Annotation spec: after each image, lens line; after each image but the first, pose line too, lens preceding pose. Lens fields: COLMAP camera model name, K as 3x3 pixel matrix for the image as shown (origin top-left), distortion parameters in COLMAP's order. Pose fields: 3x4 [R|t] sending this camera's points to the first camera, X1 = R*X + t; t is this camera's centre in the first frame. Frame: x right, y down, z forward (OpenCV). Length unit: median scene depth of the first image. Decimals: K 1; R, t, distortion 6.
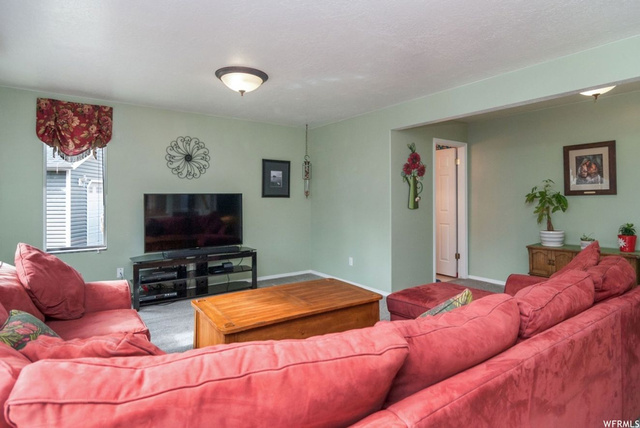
lens RADIAL K [[353.9, 0, 323.9], [0, 353.9, 198.5], [0, 0, 1]] dist [-0.001307, 0.000247]
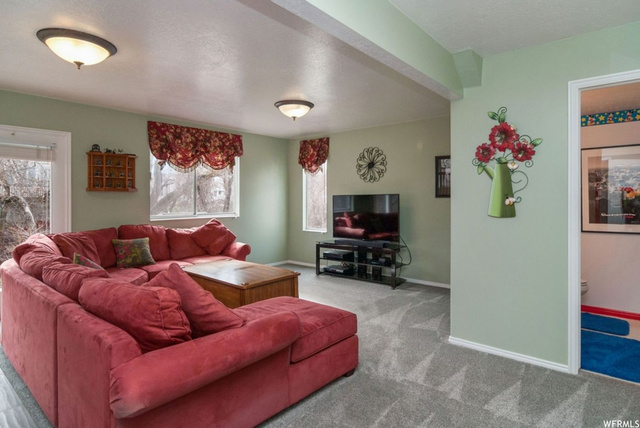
lens RADIAL K [[353.9, 0, 323.9], [0, 353.9, 198.5], [0, 0, 1]] dist [-0.001307, 0.000247]
pose [[0.239918, 0.002740, -0.970789, 0.762188], [-0.002502, 0.999994, 0.002204, -0.002543], [0.970790, 0.001900, 0.239924, 0.562907]]
